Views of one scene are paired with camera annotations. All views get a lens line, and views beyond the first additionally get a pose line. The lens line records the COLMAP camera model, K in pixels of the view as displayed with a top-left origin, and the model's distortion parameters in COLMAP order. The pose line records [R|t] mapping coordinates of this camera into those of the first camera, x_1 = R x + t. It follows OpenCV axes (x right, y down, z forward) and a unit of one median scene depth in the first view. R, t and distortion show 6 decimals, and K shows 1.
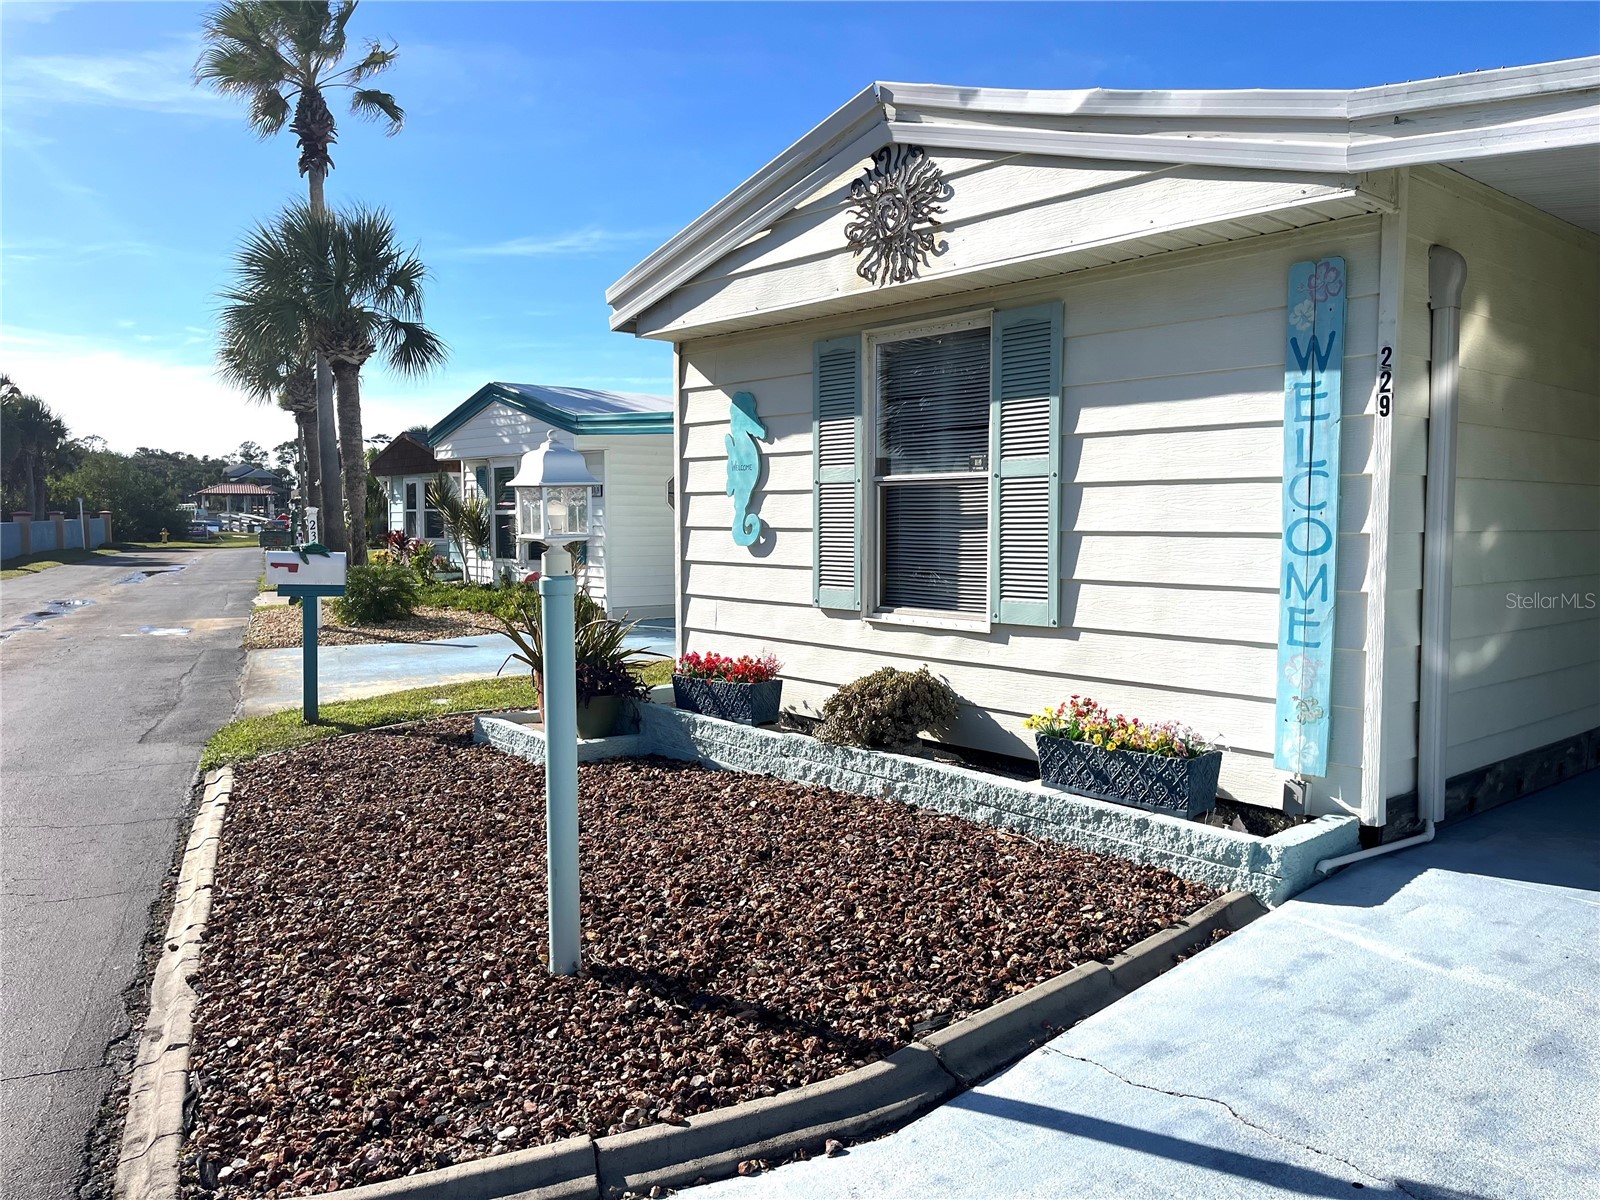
lens RADIAL K [[1219.9, 0, 801.6], [0, 1219.9, 590.5], [0, 0, 1]] dist [0.080741, -0.118094]
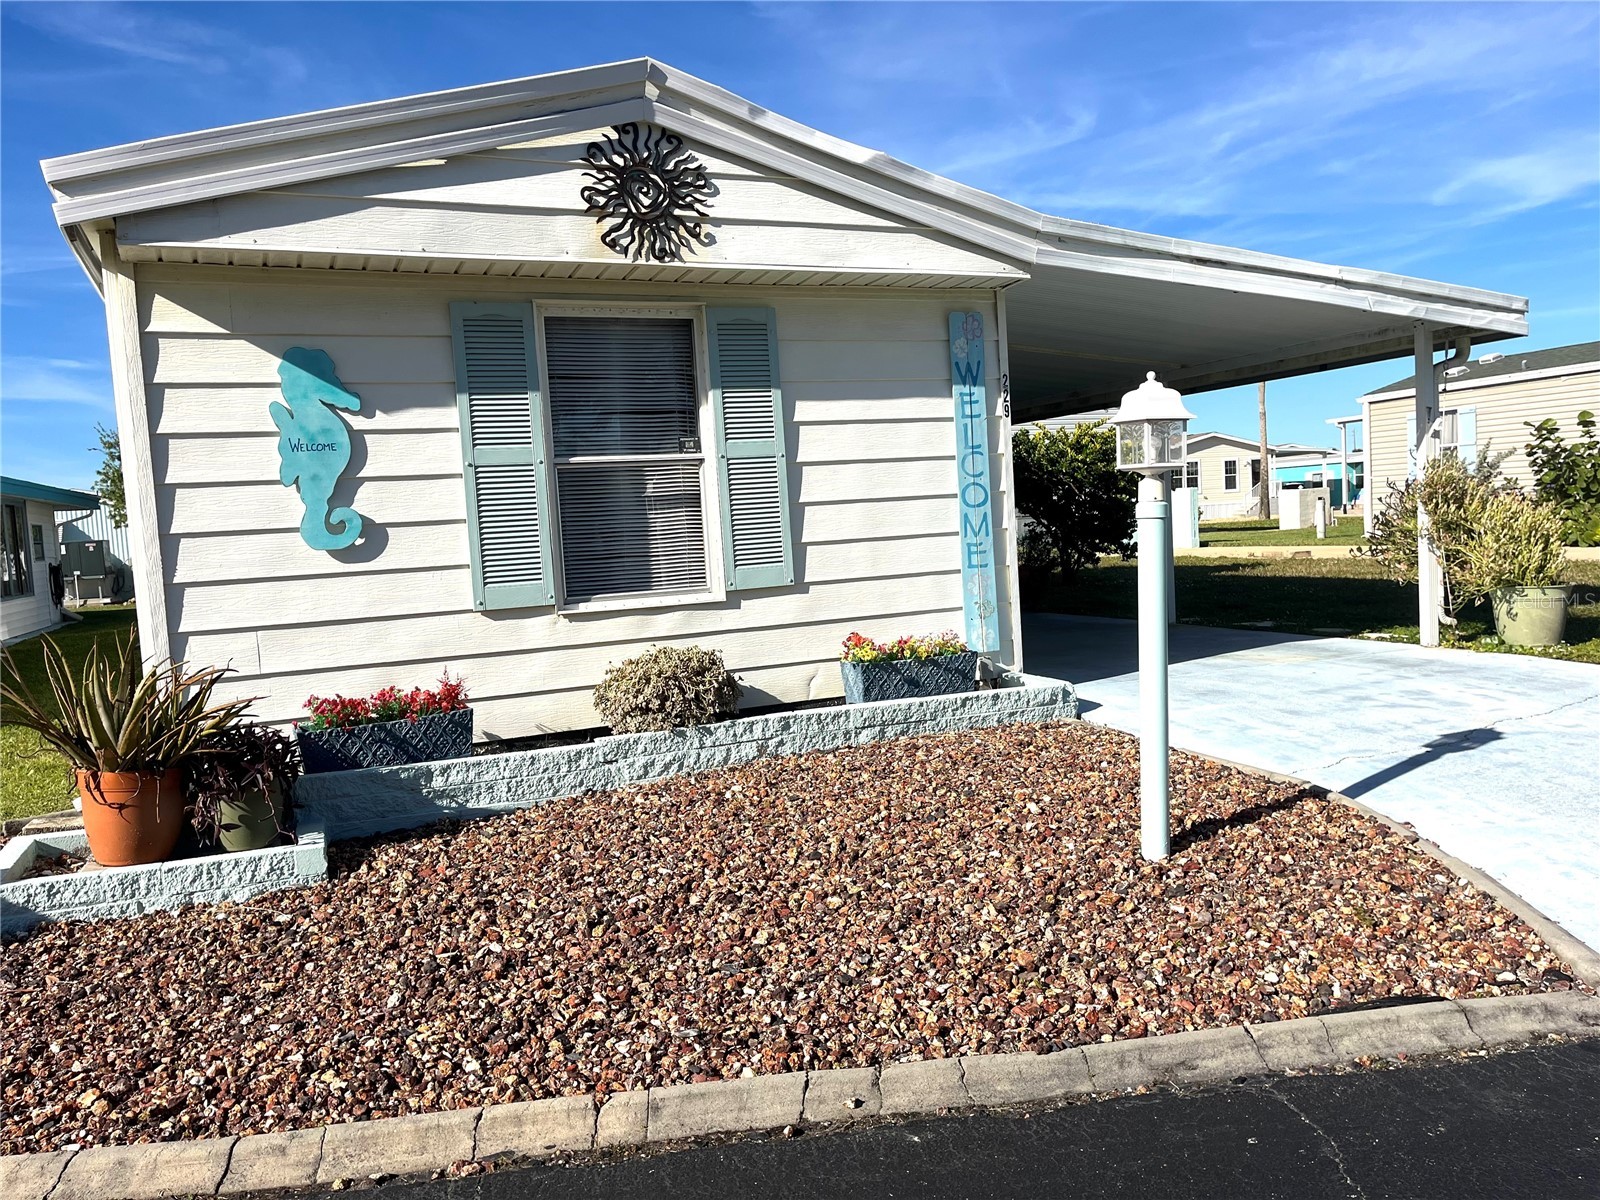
lens RADIAL K [[1219.9, 0, 801.6], [0, 1219.9, 590.5], [0, 0, 1]] dist [0.080741, -0.118094]
pose [[0.281186, -0.070599, 0.957053, -0.902394], [0.118257, 0.992238, 0.038450, -0.008421], [-0.952339, 0.102367, 0.287353, 0.647801]]
